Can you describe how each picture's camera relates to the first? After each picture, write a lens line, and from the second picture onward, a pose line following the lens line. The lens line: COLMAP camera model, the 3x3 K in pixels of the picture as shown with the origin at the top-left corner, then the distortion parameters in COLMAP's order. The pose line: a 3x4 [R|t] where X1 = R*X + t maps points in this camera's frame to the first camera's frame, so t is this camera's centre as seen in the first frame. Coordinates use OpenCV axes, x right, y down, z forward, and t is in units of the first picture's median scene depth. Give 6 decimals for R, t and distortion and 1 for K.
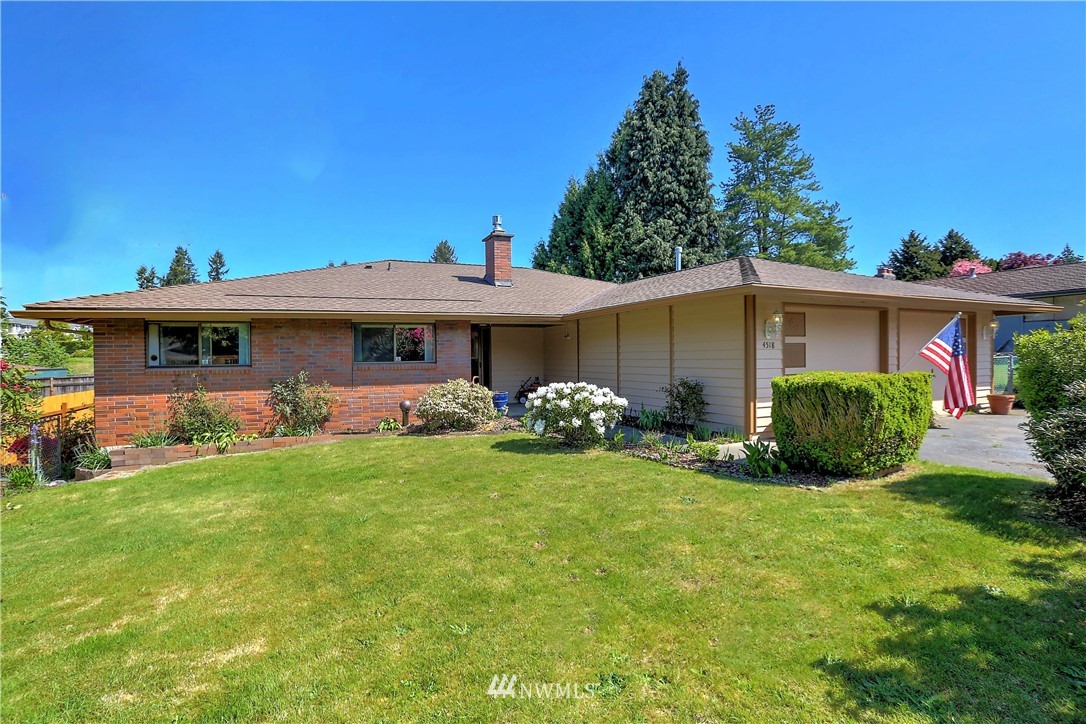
lens RADIAL K [[540.7, 0, 543.0], [0, 540.7, 362.0], [0, 0, 1]] dist [-0.082048, 0.036560]
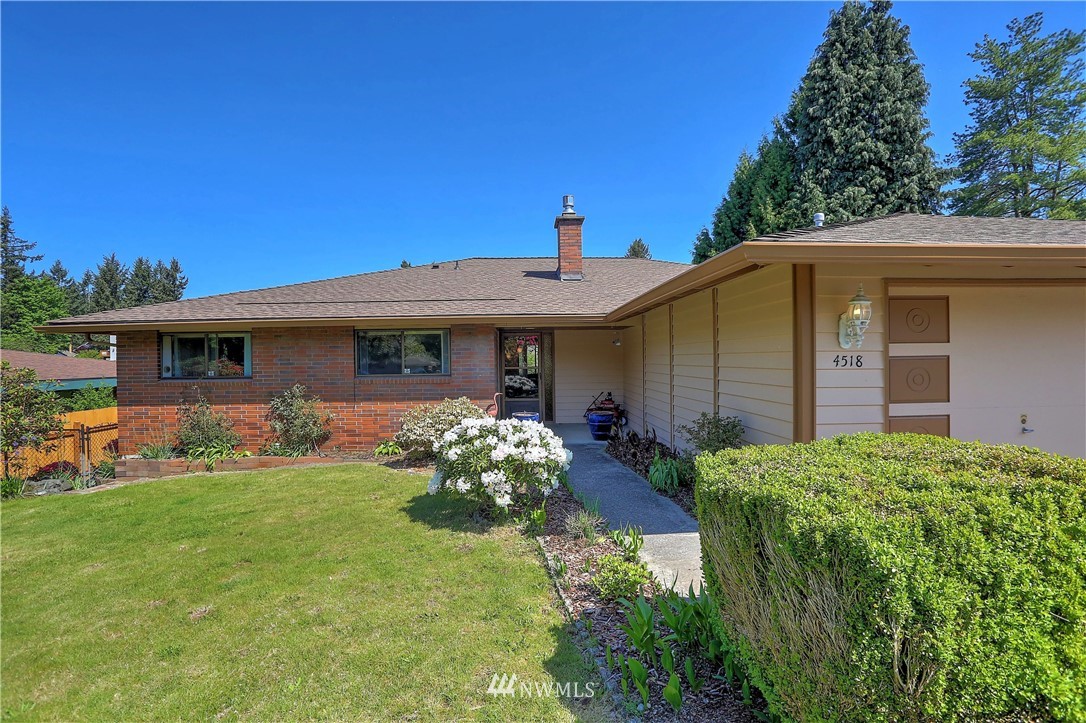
lens RADIAL K [[539.5, 0, 529.7], [0, 539.5, 363.7], [0, 0, 1]] dist [-0.063349, 0.022093]
pose [[0.922155, 0.005809, -0.386777, 0.085773], [-0.004875, 0.999982, 0.003395, -0.007558], [0.386790, -0.001245, 0.922167, 0.102204]]
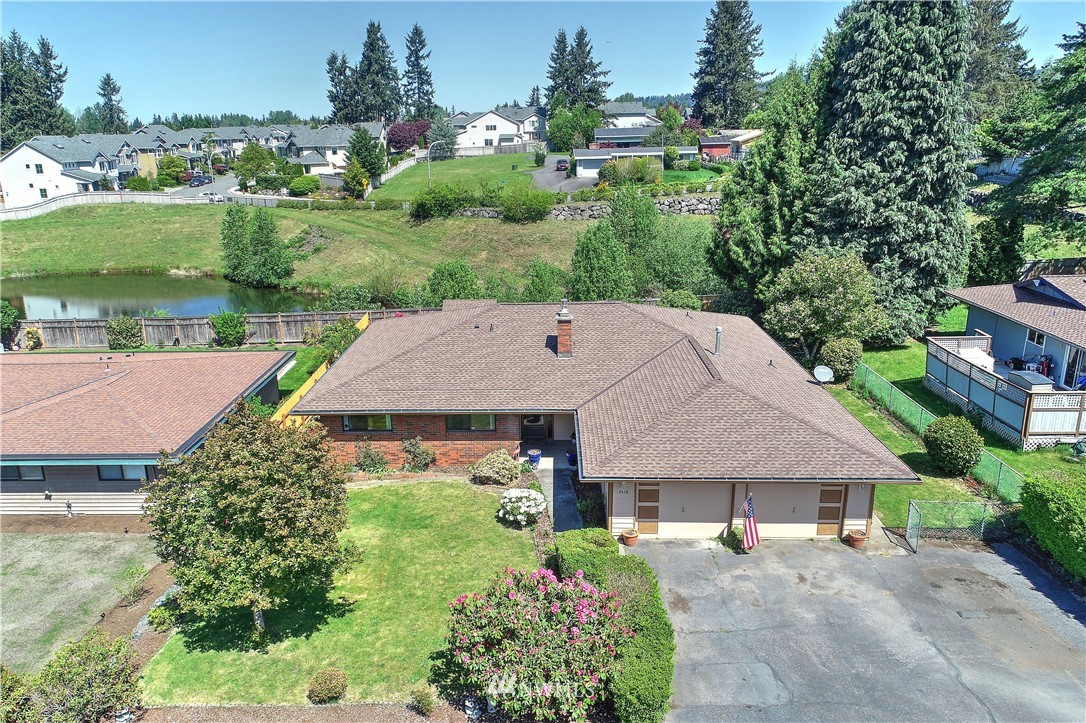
lens RADIAL K [[831.4, 0, 471.7], [0, 831.4, 364.3], [0, 0, 1]] dist [0.011029, 0.004113]
pose [[0.876282, 0.115736, -0.467692, 0.317232], [0.010714, 0.965799, 0.259072, -0.303216], [0.481680, -0.232031, 0.845072, -0.391500]]
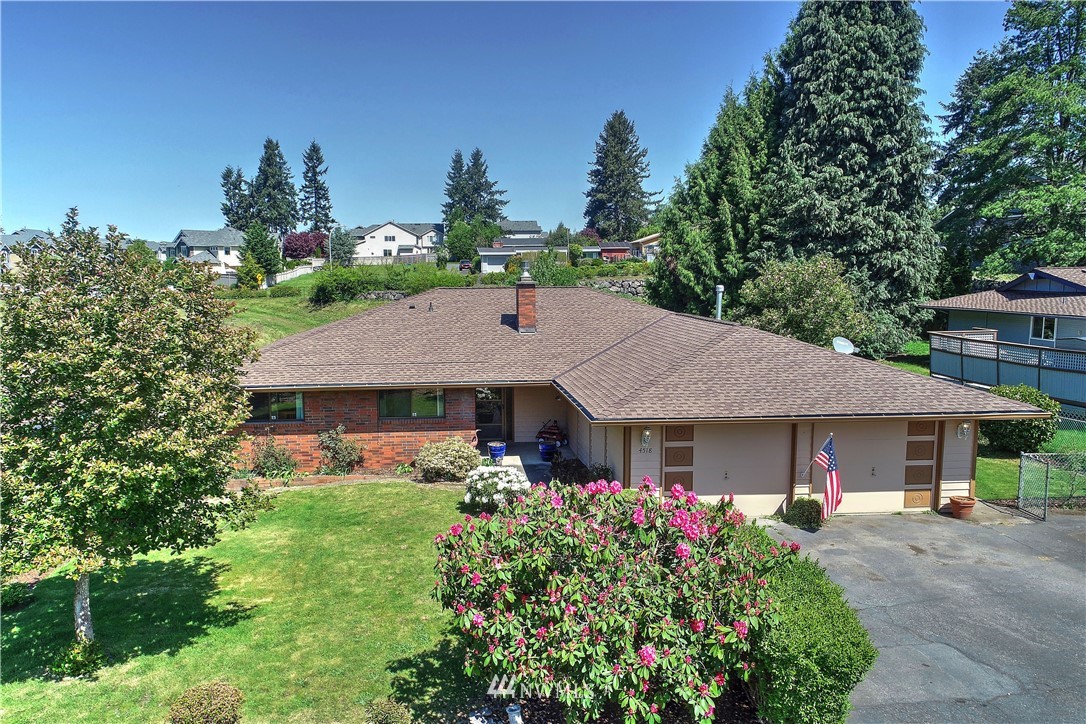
lens RADIAL K [[831.4, 0, 471.7], [0, 831.4, 364.8], [0, 0, 1]] dist [0.011029, 0.004113]
pose [[0.930426, 0.041977, -0.364068, 0.192534], [-0.004835, 0.994738, 0.102337, -0.111898], [0.366448, -0.093457, 0.925733, -0.249901]]
